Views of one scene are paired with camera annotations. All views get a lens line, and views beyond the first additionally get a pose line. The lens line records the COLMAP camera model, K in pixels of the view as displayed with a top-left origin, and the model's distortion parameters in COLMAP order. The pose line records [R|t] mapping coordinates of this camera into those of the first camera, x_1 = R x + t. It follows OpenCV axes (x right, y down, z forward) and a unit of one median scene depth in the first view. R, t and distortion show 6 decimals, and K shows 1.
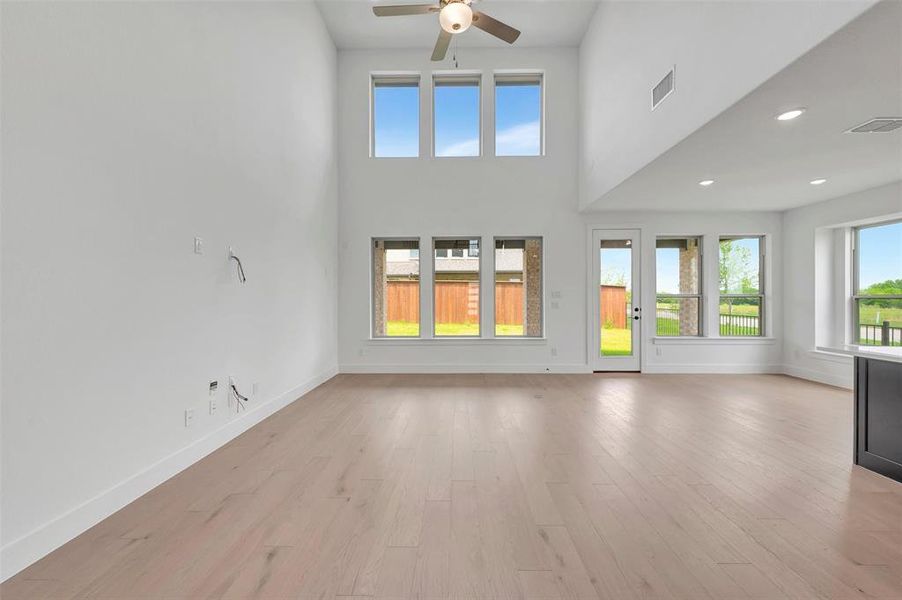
lens RADIAL K [[358.7, 0, 457.6], [0, 358.7, 296.1], [0, 0, 1]] dist [0.001086, 0.000189]
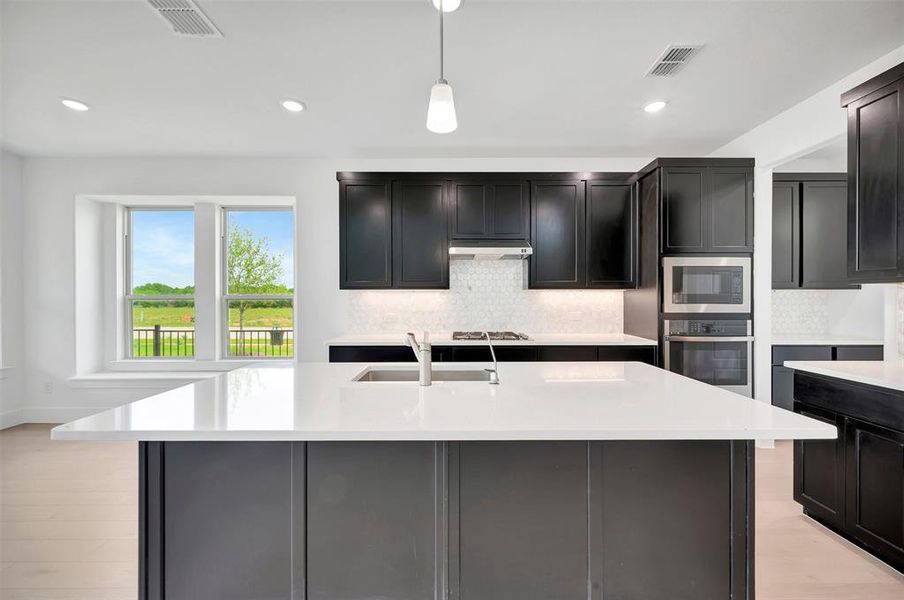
lens RADIAL K [[359.5, 0, 443.1], [0, 359.5, 300.3], [0, 0, 1]] dist [0.001086, 0.000189]
pose [[0.009021, -0.005658, 0.999943, 0.301456], [-0.004298, 0.999975, 0.005697, 0.000905], [-0.999950, -0.004349, 0.008997, 0.281025]]
